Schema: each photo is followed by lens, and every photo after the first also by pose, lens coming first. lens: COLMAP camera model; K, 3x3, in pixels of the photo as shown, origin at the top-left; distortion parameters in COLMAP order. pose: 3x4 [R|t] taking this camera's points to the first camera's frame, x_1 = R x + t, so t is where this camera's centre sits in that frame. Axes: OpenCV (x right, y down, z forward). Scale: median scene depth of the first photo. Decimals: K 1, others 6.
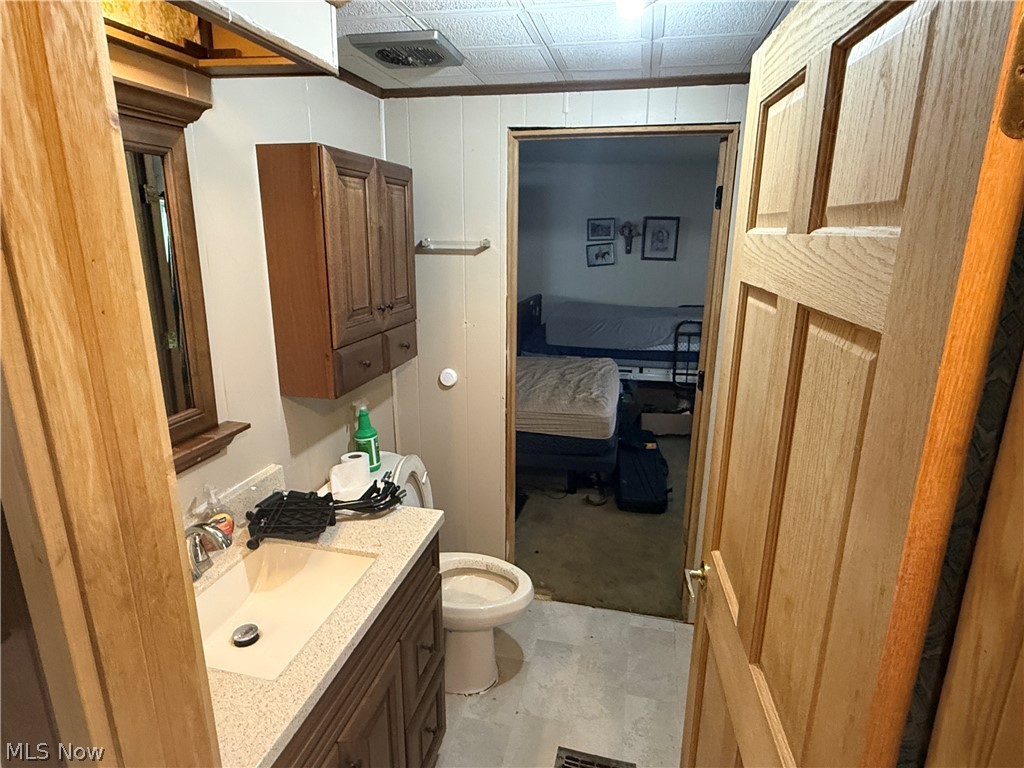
lens RADIAL K [[570.8, 0, 512.6], [0, 570.8, 383.9], [0, 0, 1]] dist [-0.001374, -0.000835]
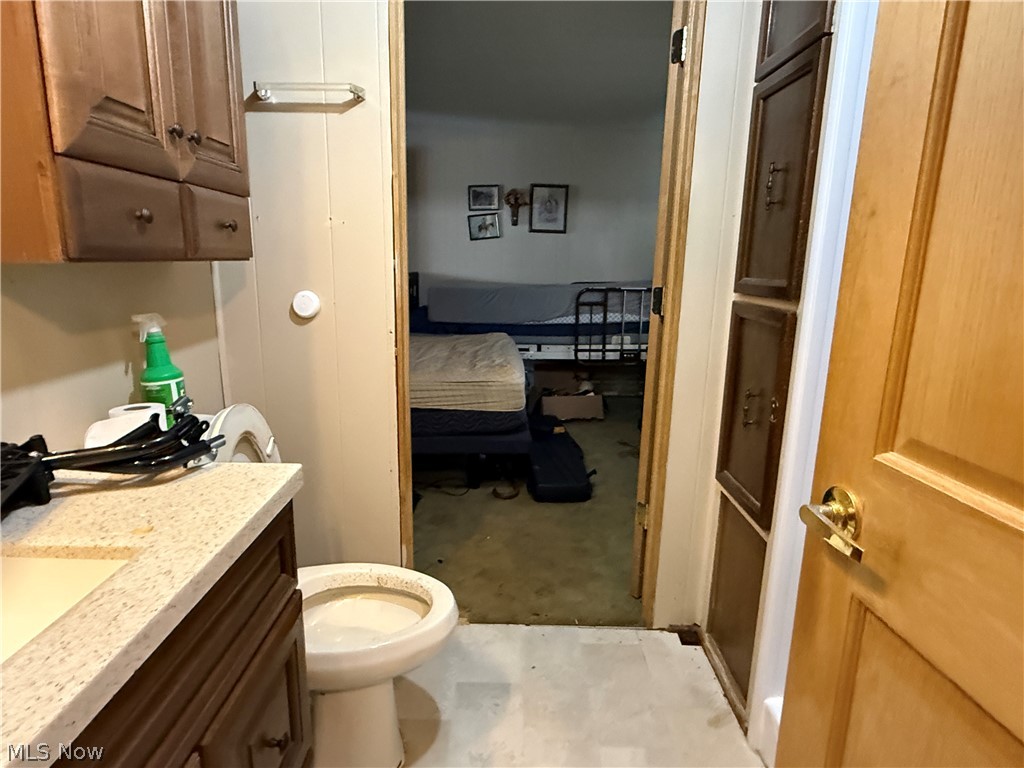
lens RADIAL K [[570.8, 0, 510.8], [0, 570.8, 381.4], [0, 0, 1]] dist [-0.001374, -0.000835]
pose [[0.973540, -0.037791, 0.225372, -0.032144], [0.048693, 0.997887, -0.043008, 0.116059], [-0.223271, 0.052844, 0.973323, 0.291269]]
